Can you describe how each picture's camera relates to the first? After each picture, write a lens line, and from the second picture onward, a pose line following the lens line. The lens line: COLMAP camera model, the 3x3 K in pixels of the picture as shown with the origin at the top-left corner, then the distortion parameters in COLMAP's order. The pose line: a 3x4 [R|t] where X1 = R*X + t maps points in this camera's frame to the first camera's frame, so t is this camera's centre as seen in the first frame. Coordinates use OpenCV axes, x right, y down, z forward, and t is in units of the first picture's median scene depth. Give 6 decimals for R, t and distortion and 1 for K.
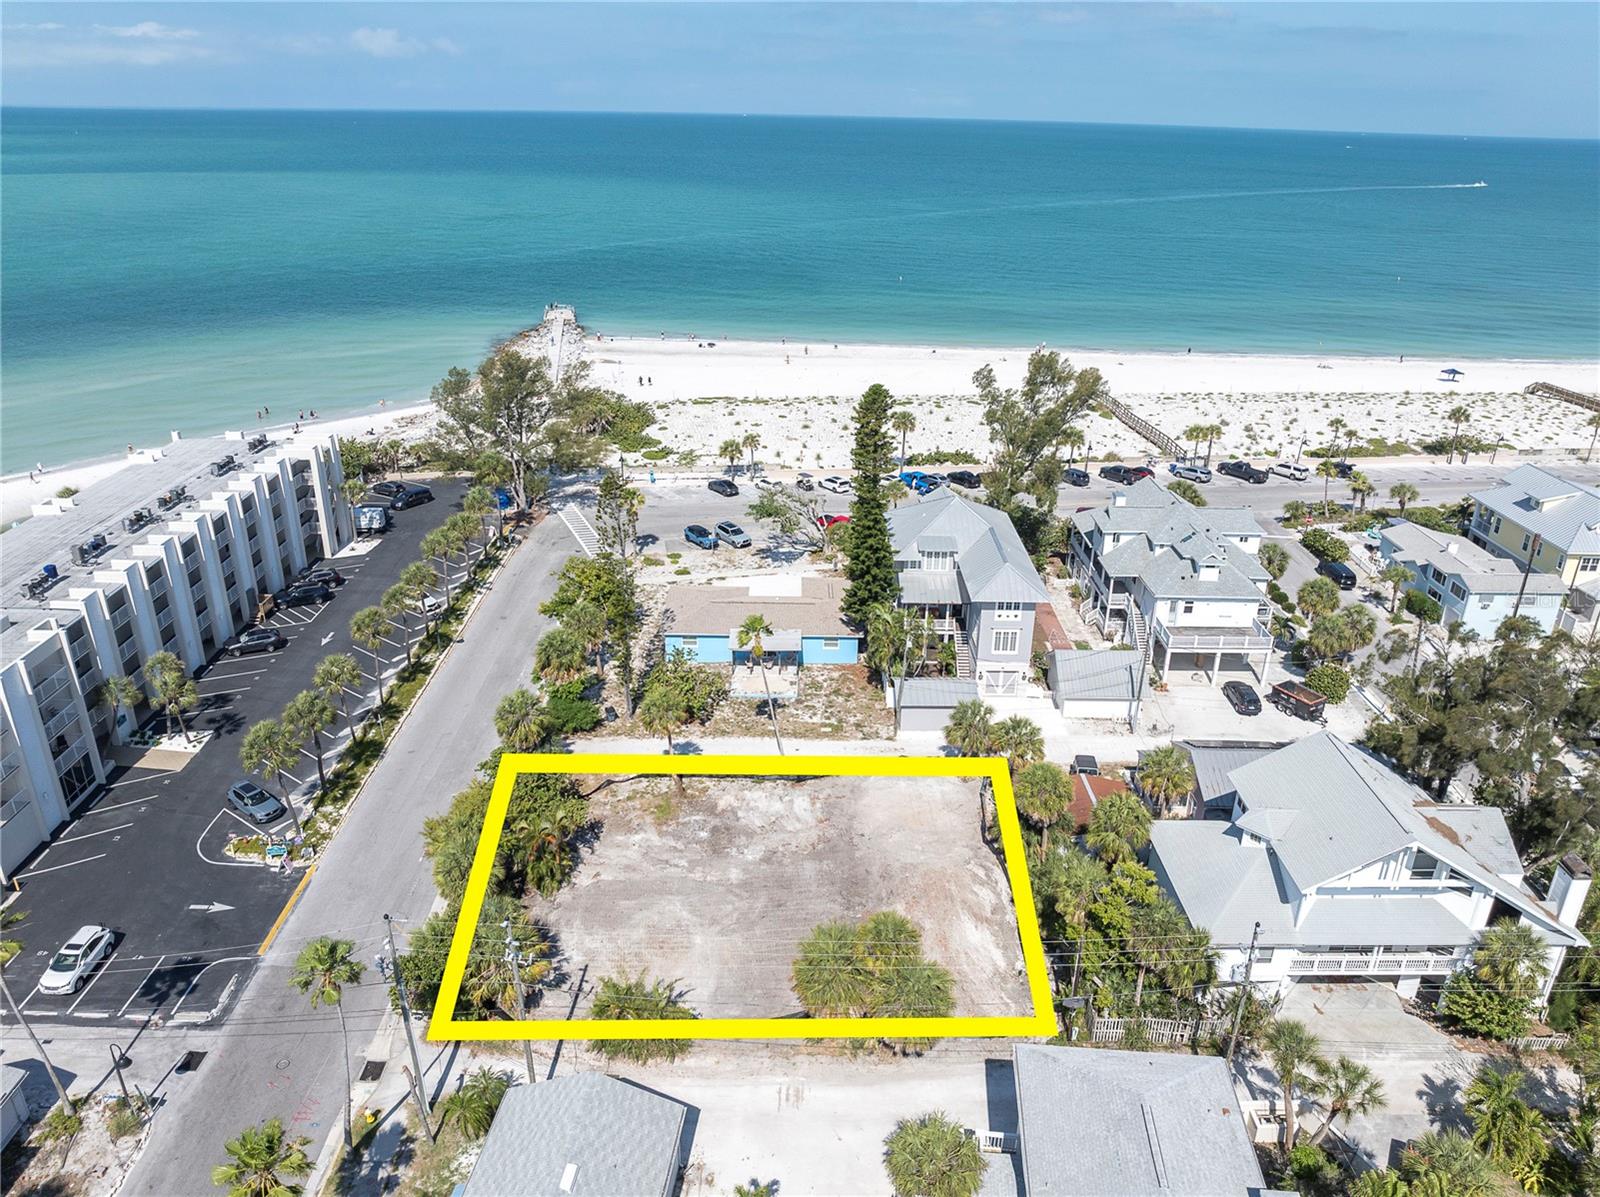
lens RADIAL K [[1134.6, 0, 801.9], [0, 1134.6, 578.7], [0, 0, 1]] dist [-0.022700, 0.000895]
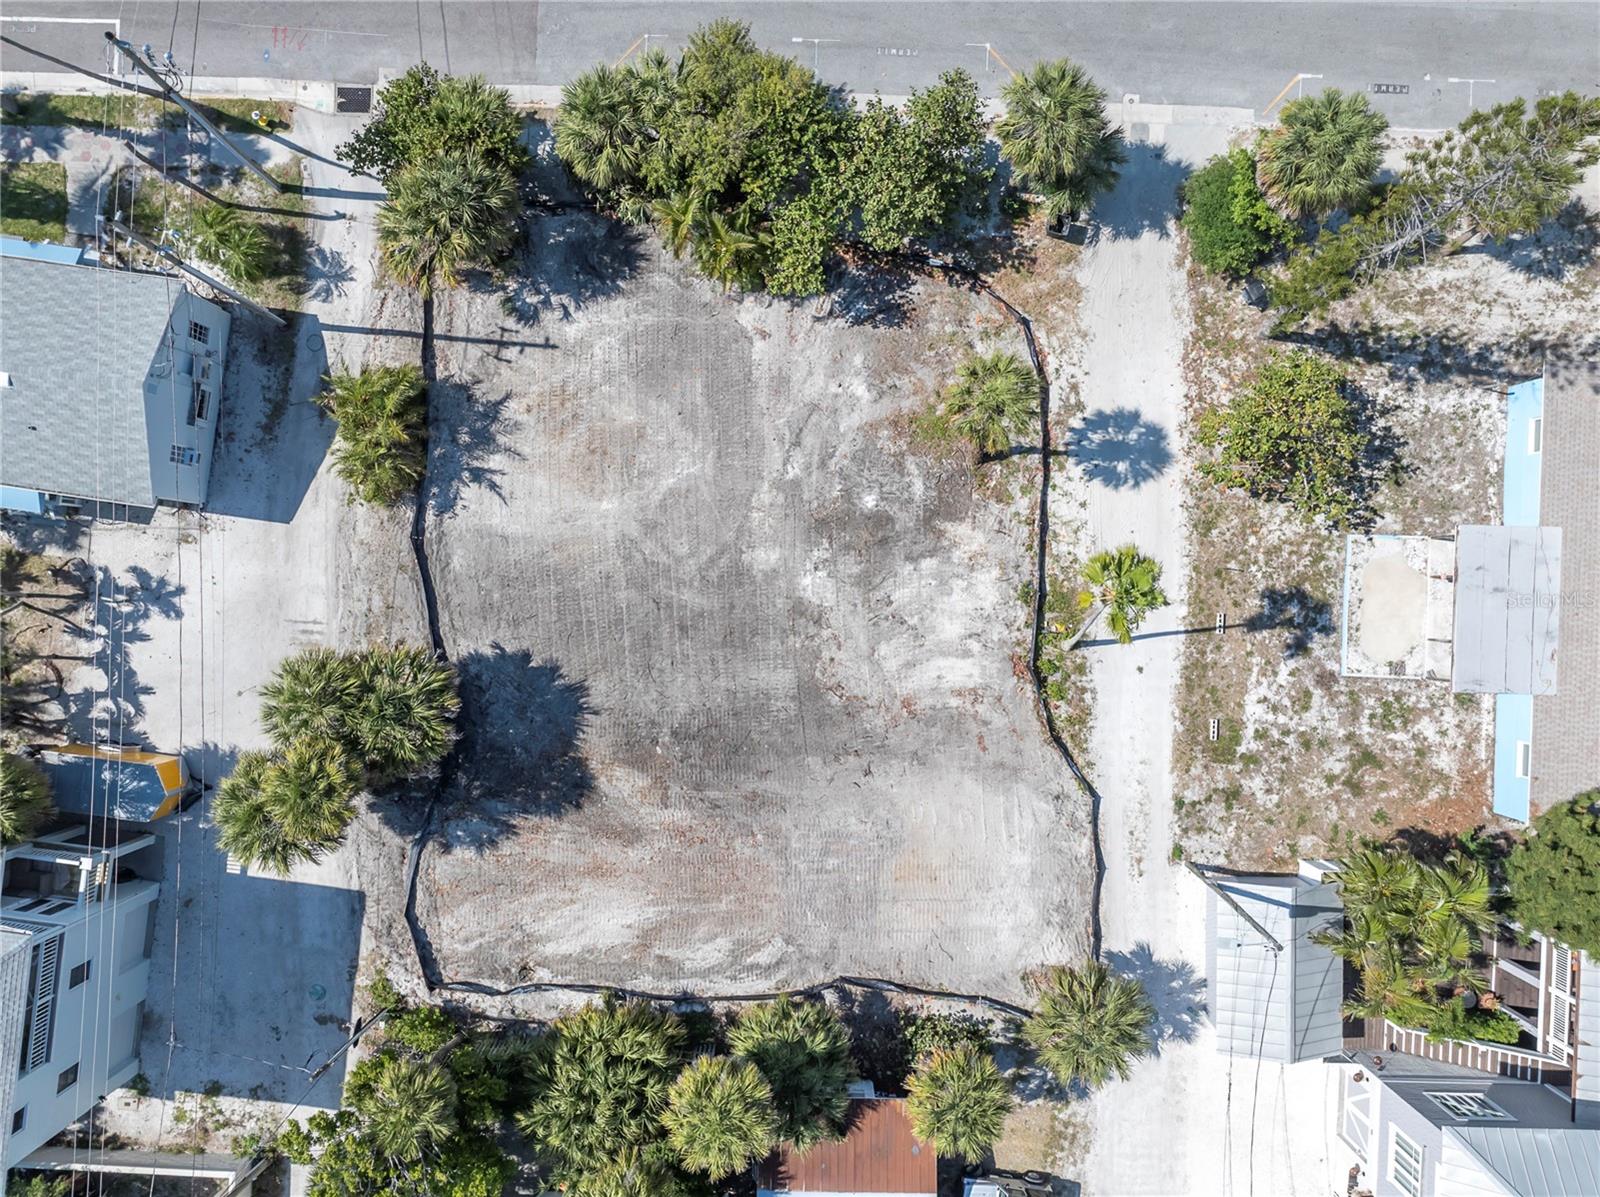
lens RADIAL K [[1134.6, 0, 801.9], [0, 1134.6, 578.7], [0, 0, 1]] dist [-0.022700, 0.000895]
pose [[-0.034799, 0.999382, -0.005044, -0.033130], [-0.384508, -0.008730, 0.923081, -0.232656], [0.922466, 0.034062, 0.384574, 0.575483]]
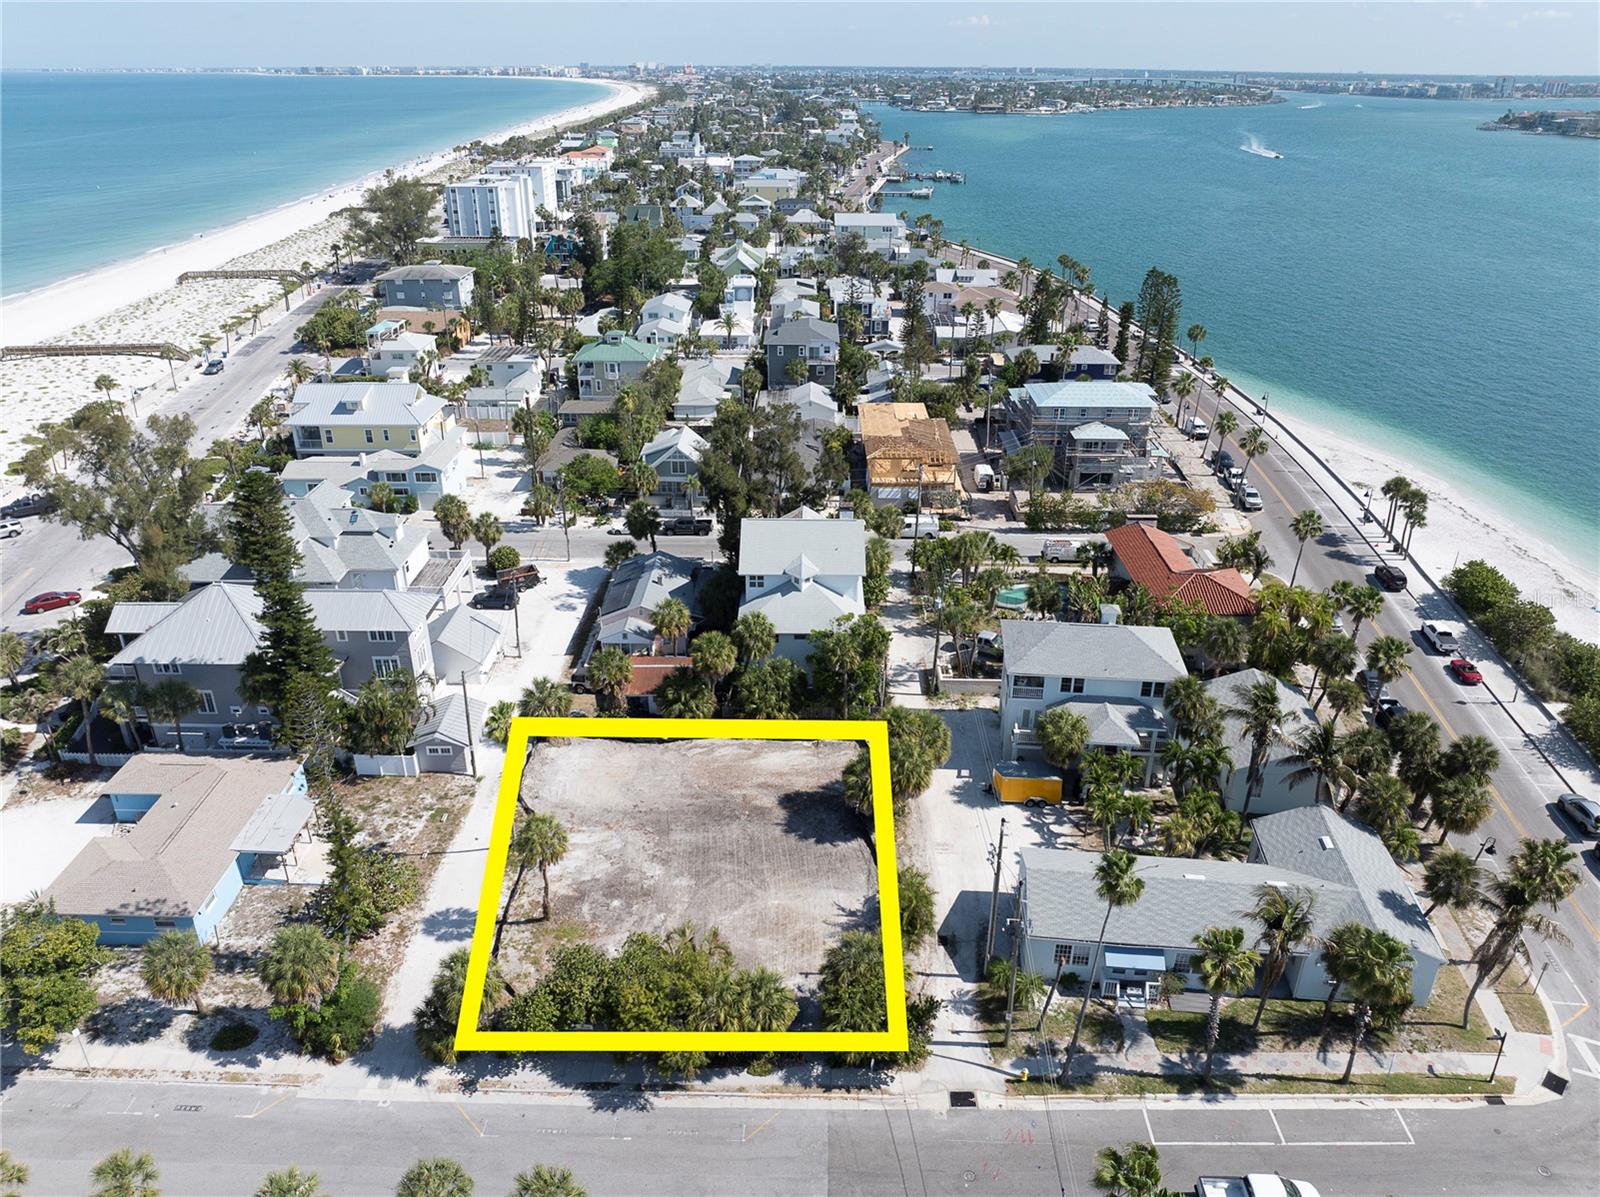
lens RADIAL K [[1134.6, 0, 801.9], [0, 1134.6, 578.7], [0, 0, 1]] dist [-0.022700, 0.000895]
pose [[0.005659, -0.434128, 0.900833, -0.643581], [0.380558, 0.833998, 0.399529, -0.254656], [-0.924740, 0.340559, 0.169930, 0.458867]]
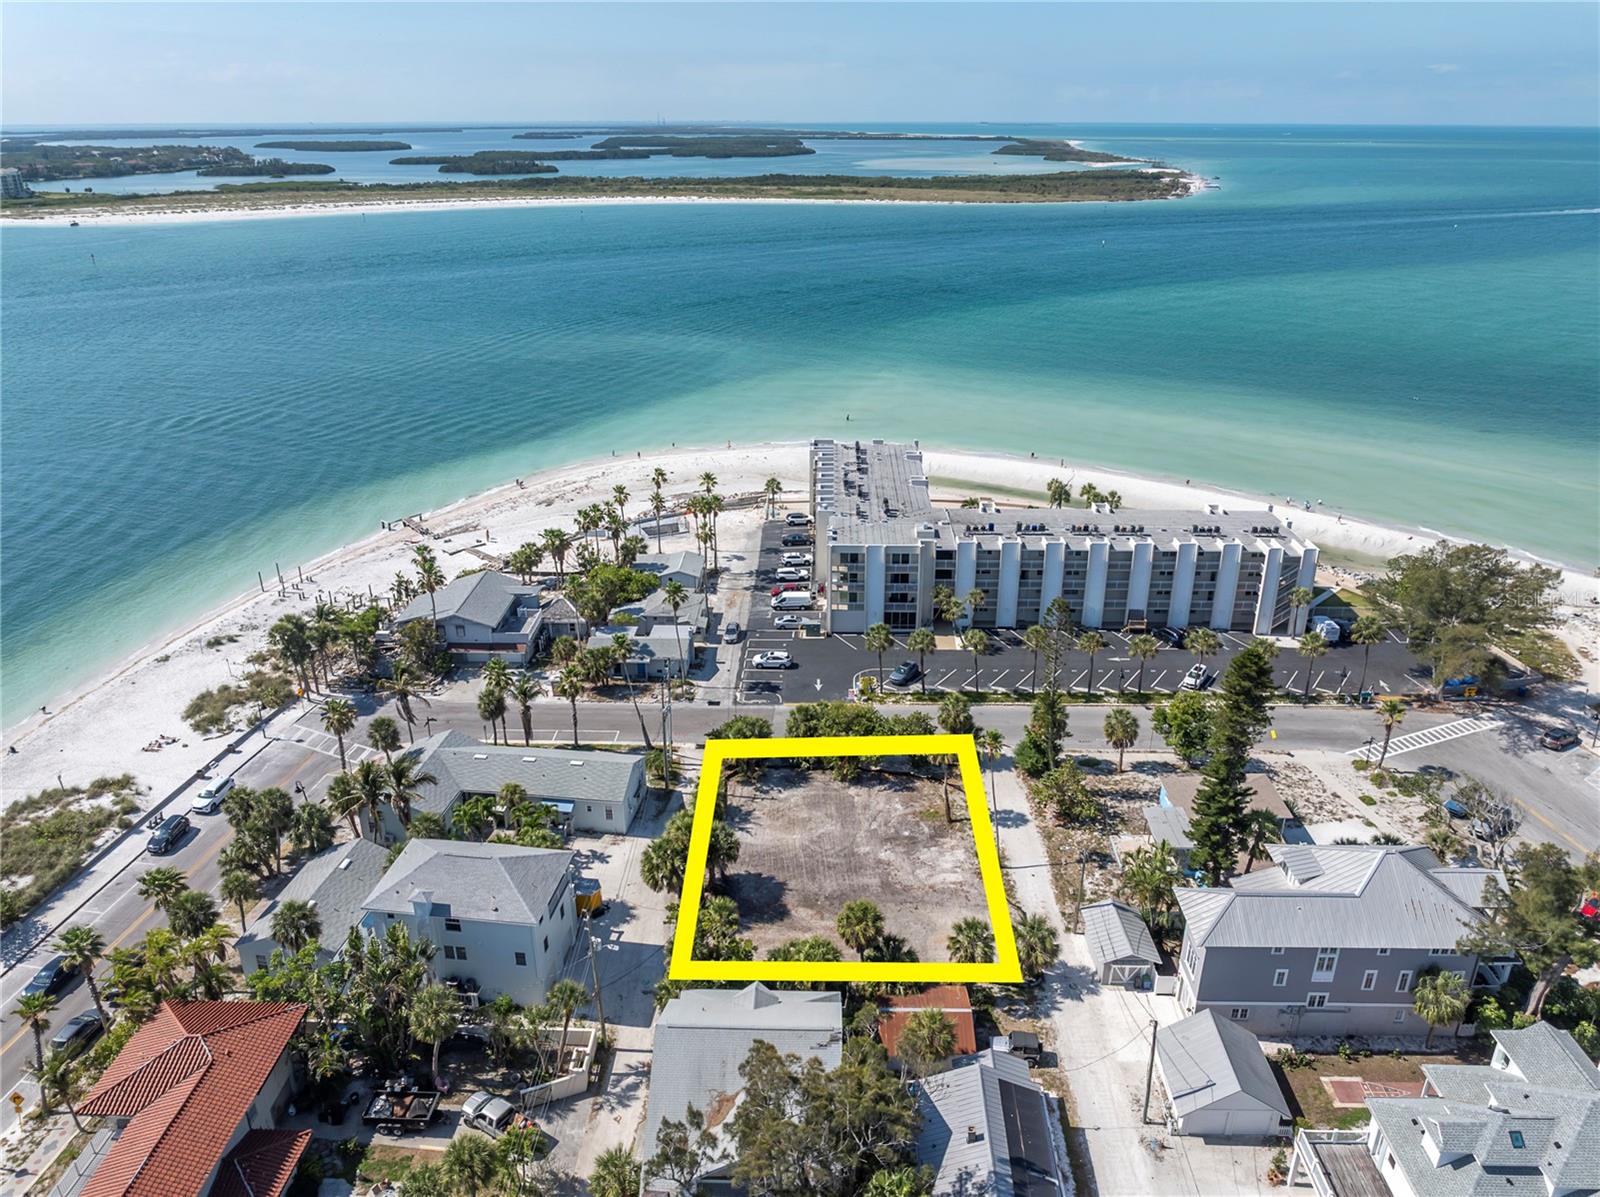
lens RADIAL K [[1134.6, 0, 801.9], [0, 1134.6, 578.7], [0, 0, 1]] dist [-0.022700, 0.000895]
pose [[-0.032286, 0.364844, -0.930509, 0.848260], [-0.380391, 0.856446, 0.349003, -0.370314], [0.924262, 0.365225, 0.111132, 0.473735]]
